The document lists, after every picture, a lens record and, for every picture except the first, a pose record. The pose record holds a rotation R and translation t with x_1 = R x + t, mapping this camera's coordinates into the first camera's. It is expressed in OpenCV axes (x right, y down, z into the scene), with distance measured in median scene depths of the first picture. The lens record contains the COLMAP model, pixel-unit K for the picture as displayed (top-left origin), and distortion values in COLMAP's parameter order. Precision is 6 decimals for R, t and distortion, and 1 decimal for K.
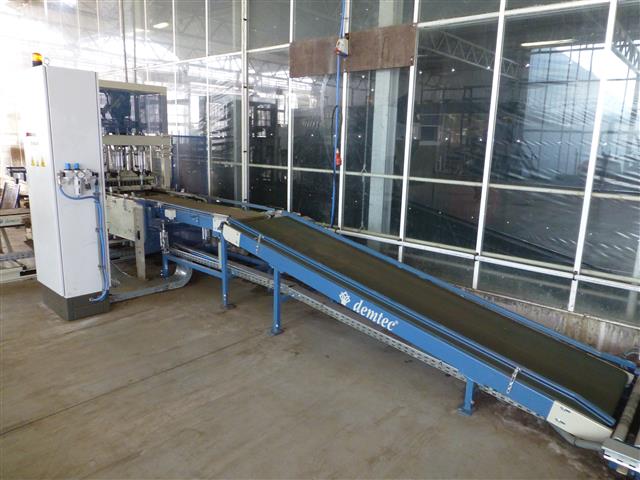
lens RADIAL K [[464.7, 0, 322.0], [0, 464.7, 241.2], [0, 0, 1]] dist [-0.026510, -0.000446]
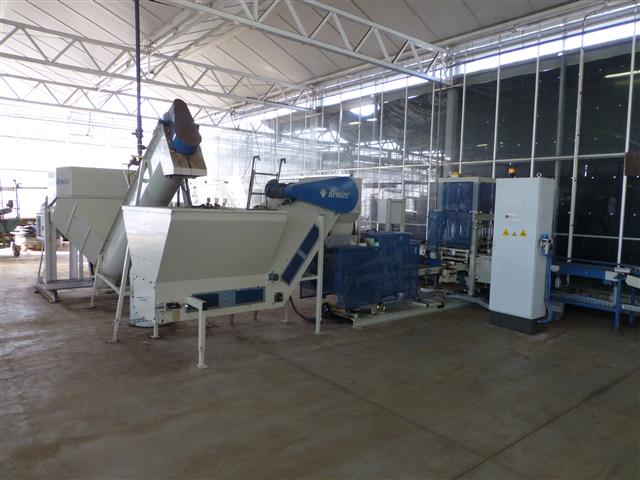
lens RADIAL K [[464.7, 0, 322.0], [0, 464.7, 241.2], [0, 0, 1]] dist [-0.026510, -0.000446]
pose [[0.983907, 0.009072, -0.178452, -0.869944], [-0.033766, 0.990156, -0.135832, 0.087143], [0.175463, 0.139672, 0.974528, -0.615885]]
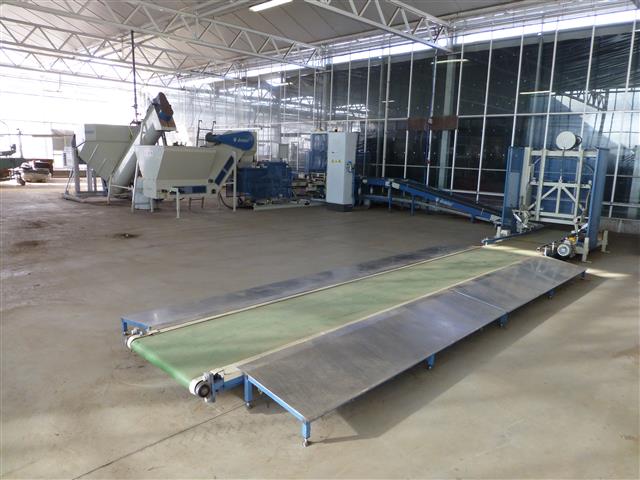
lens RADIAL K [[463.1, 0, 318.5], [0, 463.1, 237.3], [0, 0, 1]] dist [-0.014023, -0.001681]
pose [[0.997547, 0.010976, -0.069138, -0.449580], [-0.013526, 0.999241, -0.036529, 0.411161], [0.068685, 0.037374, 0.996938, -1.894410]]
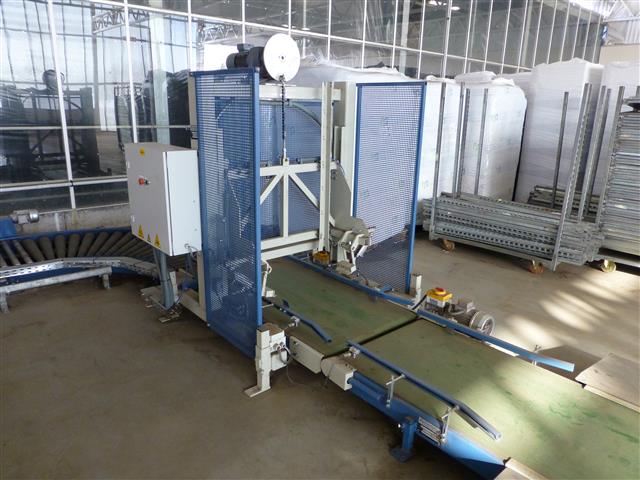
lens RADIAL K [[460.2, 0, 317.8], [0, 460.2, 239.7], [0, 0, 1]] dist [-0.025618, -0.000352]
pose [[0.148491, -0.306041, 0.940367, -0.362163], [0.185735, 0.942617, 0.277444, 0.046343], [-0.971315, 0.133461, 0.196813, -0.258162]]
